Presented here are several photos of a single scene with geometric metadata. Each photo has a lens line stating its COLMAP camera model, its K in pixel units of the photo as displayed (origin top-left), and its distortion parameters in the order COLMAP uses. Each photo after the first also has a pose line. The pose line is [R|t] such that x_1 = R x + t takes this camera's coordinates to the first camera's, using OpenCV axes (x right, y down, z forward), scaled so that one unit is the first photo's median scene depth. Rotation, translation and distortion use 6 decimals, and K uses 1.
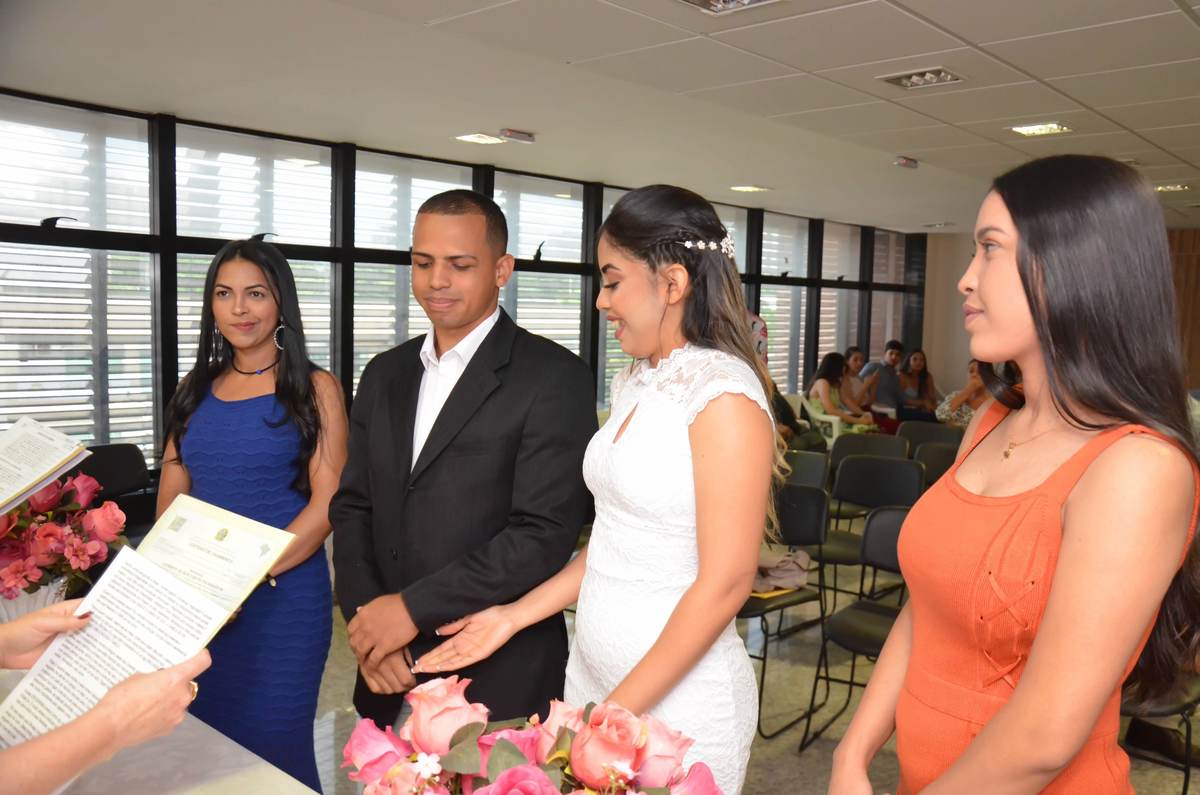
lens RADIAL K [[1046.4, 0, 635.1], [0, 1046.4, 396.0], [0, 0, 1]] dist [-0.112235, 0.238865]
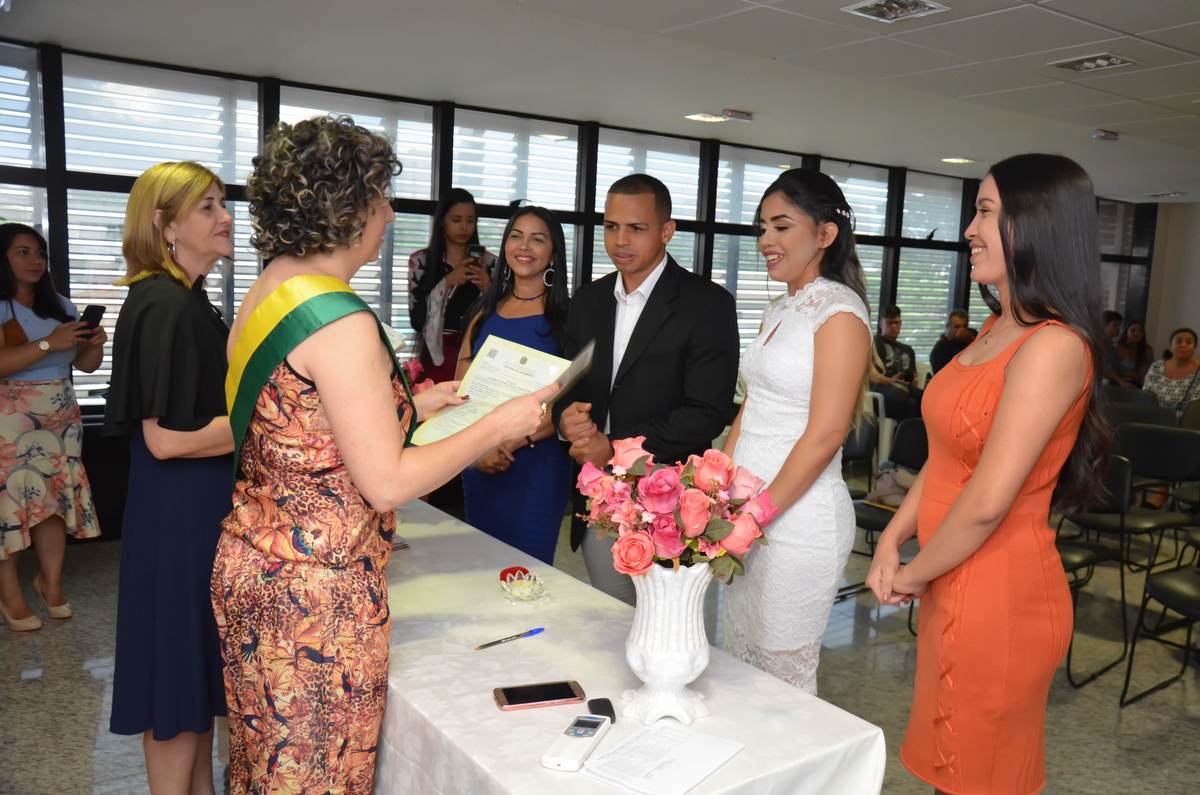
lens RADIAL K [[1046.4, 0, 635.1], [0, 1046.4, 396.0], [0, 0, 1]] dist [-0.112235, 0.238865]
pose [[0.975225, 0.043895, -0.216816, 0.035547], [-0.037354, 0.998717, 0.034178, 0.021009], [0.218039, -0.025232, 0.975614, -0.135506]]
